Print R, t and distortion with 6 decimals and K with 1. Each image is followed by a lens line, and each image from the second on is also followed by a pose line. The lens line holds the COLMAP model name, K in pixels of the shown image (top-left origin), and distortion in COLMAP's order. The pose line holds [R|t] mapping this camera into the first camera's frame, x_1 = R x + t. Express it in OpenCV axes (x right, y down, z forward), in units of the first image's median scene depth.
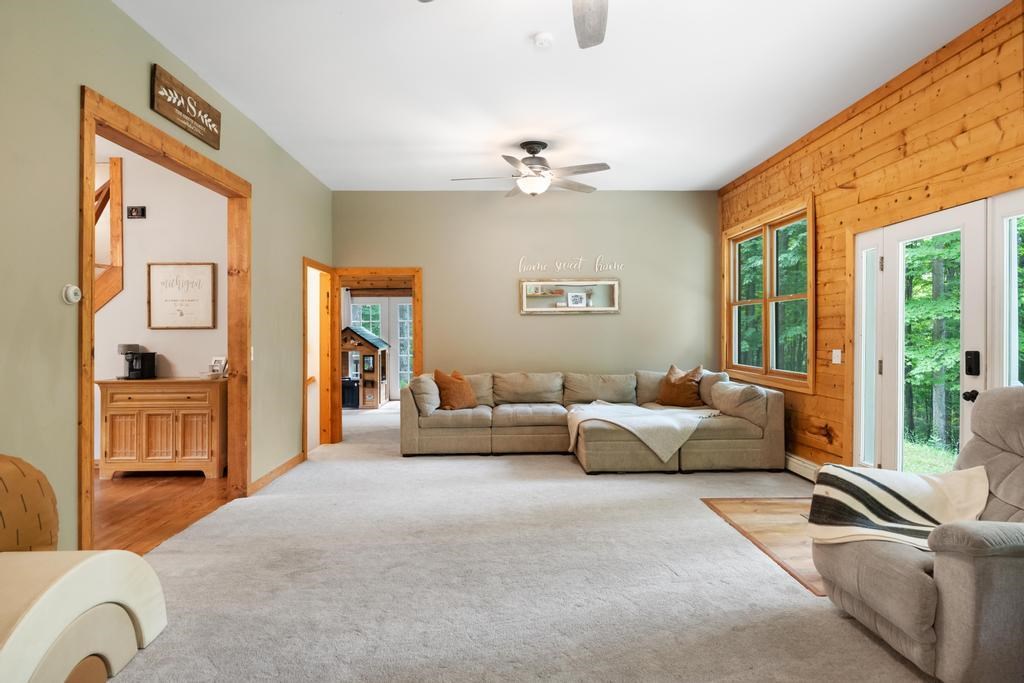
lens RADIAL K [[620.2, 0, 511.9], [0, 620.2, 337.0], [0, 0, 1]] dist [-0.005856, -0.000585]
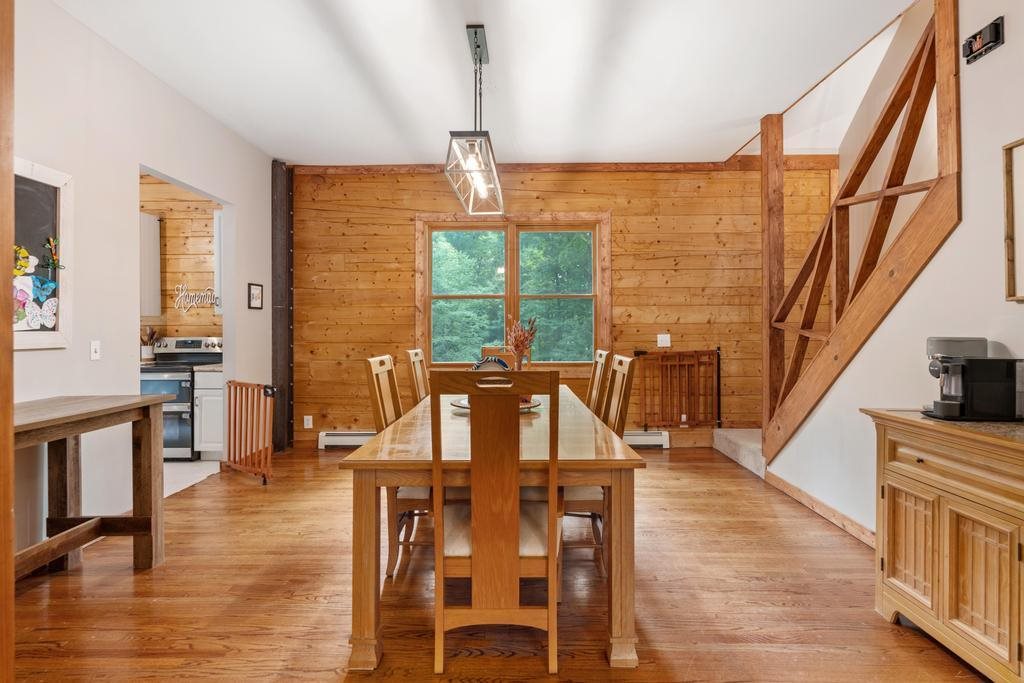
lens RADIAL K [[516.7, 0, 513.7], [0, 516.7, 331.0], [0, 0, 1]] dist [-0.005511, -0.001512]
pose [[-0.018471, 0.001341, -0.999828, -0.233227], [-0.001400, 0.999998, 0.001367, 0.006411], [0.999828, 0.001425, -0.018469, 0.671499]]
